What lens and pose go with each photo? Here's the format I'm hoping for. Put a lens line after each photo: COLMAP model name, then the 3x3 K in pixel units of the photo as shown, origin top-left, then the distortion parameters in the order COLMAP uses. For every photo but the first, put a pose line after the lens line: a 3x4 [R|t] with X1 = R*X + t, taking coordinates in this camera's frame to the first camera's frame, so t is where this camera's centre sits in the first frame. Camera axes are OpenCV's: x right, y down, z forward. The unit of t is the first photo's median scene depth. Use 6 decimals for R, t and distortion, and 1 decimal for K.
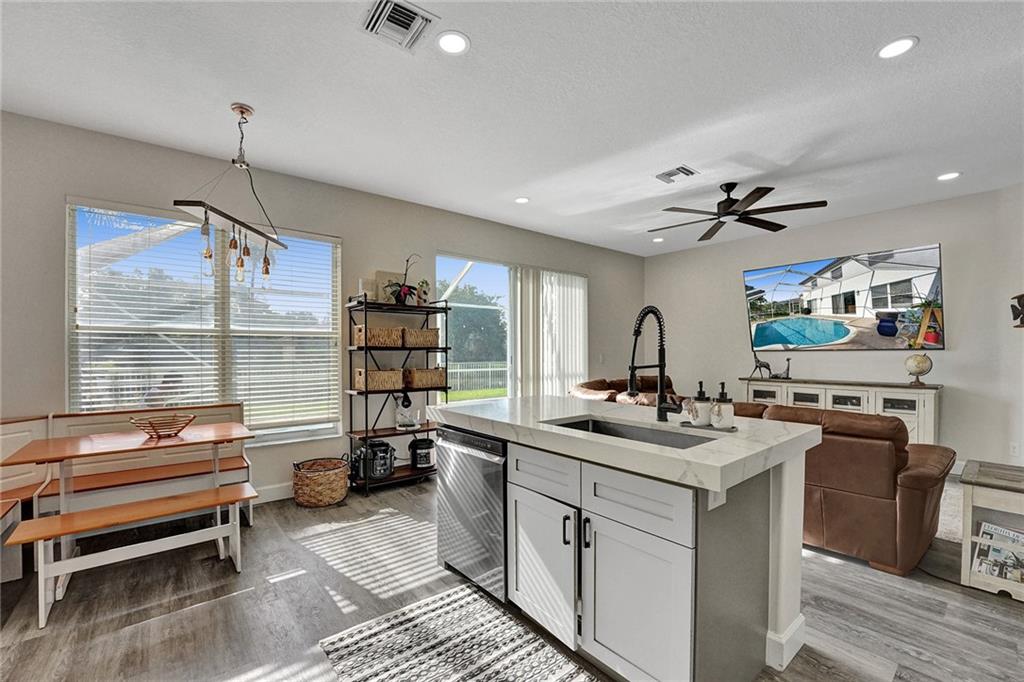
lens RADIAL K [[425.8, 0, 511.5], [0, 425.8, 349.6], [0, 0, 1]] dist [-0.030294, -0.000277]
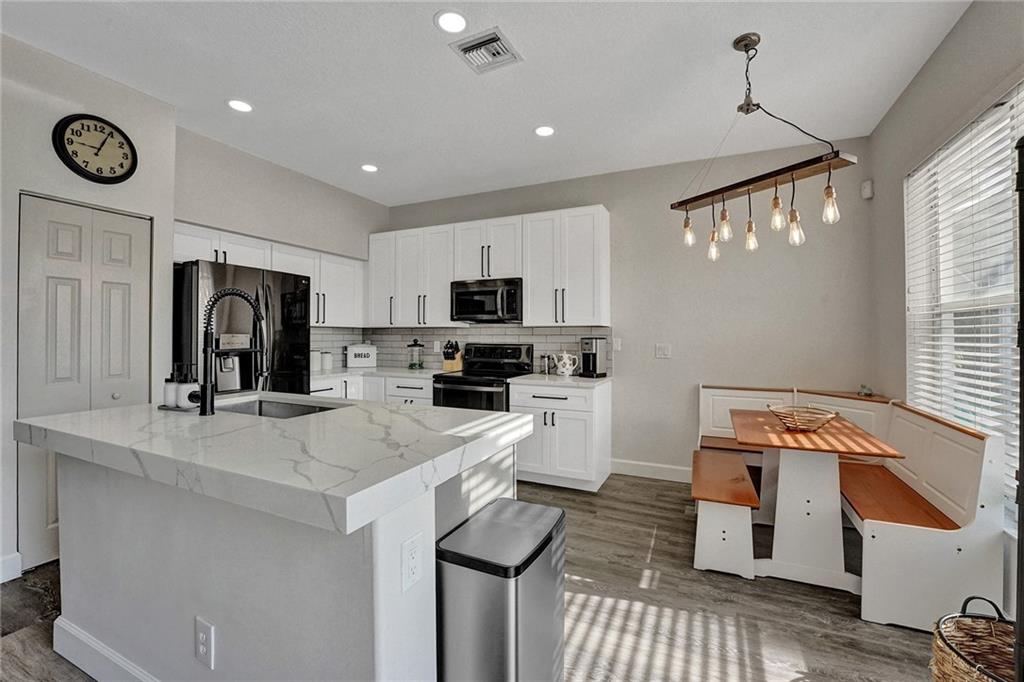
lens RADIAL K [[426.7, 0, 515.3], [0, 426.7, 331.3], [0, 0, 1]] dist [-0.030331, -0.000222]
pose [[-0.900645, -0.002718, -0.434548, 0.077412], [0.000716, 0.999970, -0.007739, 0.000099], [0.434556, -0.007282, -0.900616, 0.979084]]
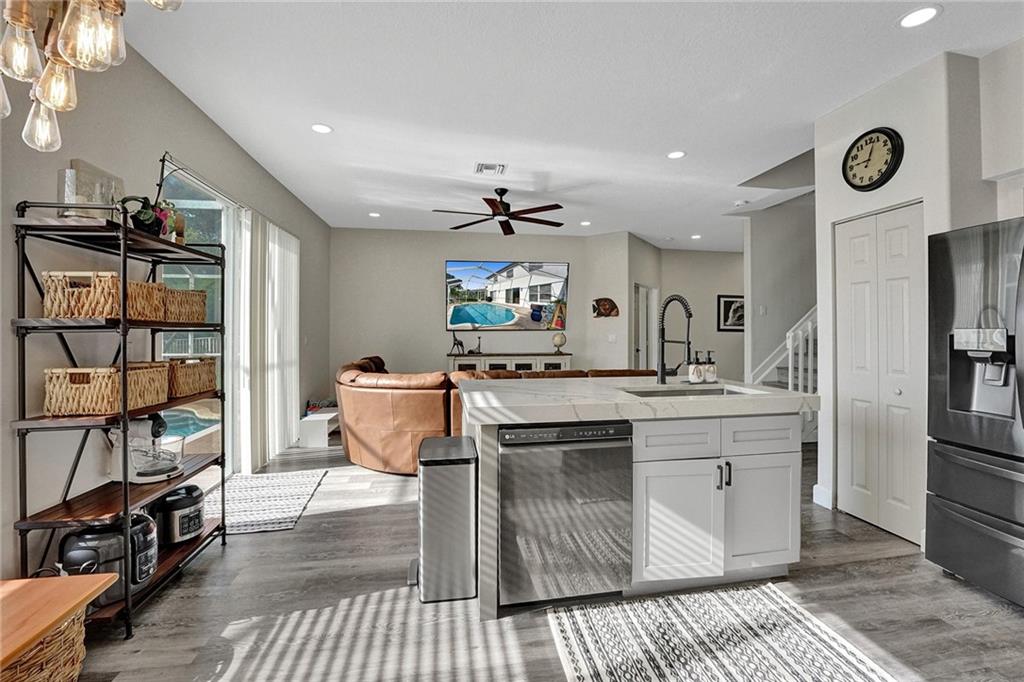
lens RADIAL K [[427.4, 0, 518.7], [0, 427.4, 323.6], [0, 0, 1]] dist [-0.028534, -0.000100]
pose [[0.494331, 0.018186, 0.869083, -0.470385], [-0.005231, 0.999825, -0.017947, 0.004466], [-0.869258, 0.004326, 0.494340, 0.349568]]
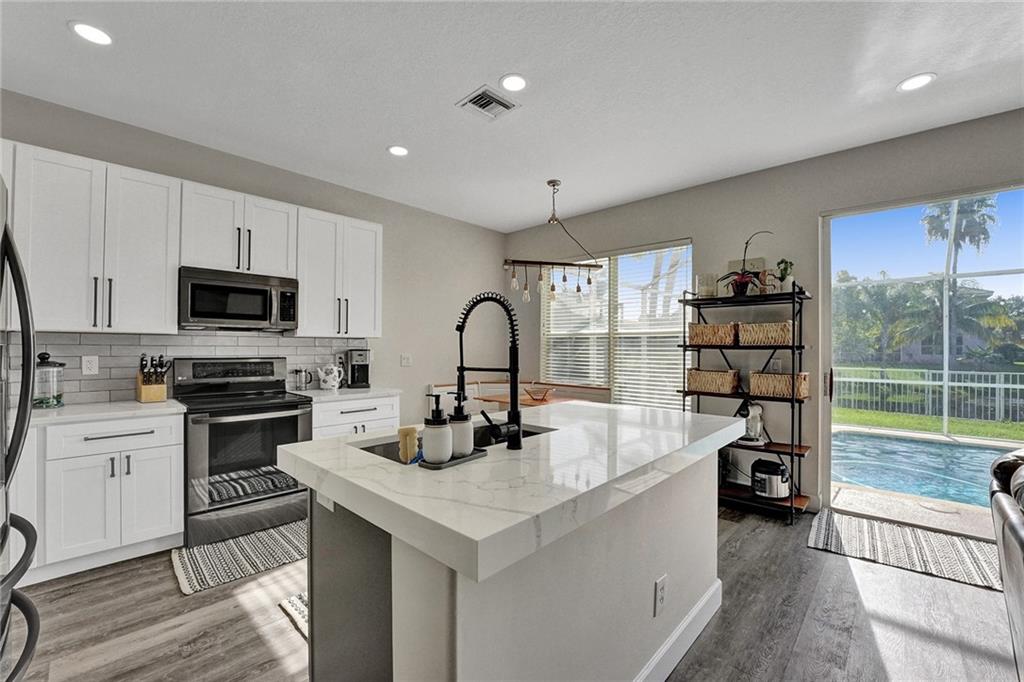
lens RADIAL K [[424.8, 0, 515.6], [0, 424.8, 345.6], [0, 0, 1]] dist [-0.025247, -0.000135]
pose [[0.137649, -0.001477, -0.990480, 0.511159], [-0.006271, 0.999978, -0.002362, -0.001135], [0.990461, 0.006537, 0.137637, 0.427726]]
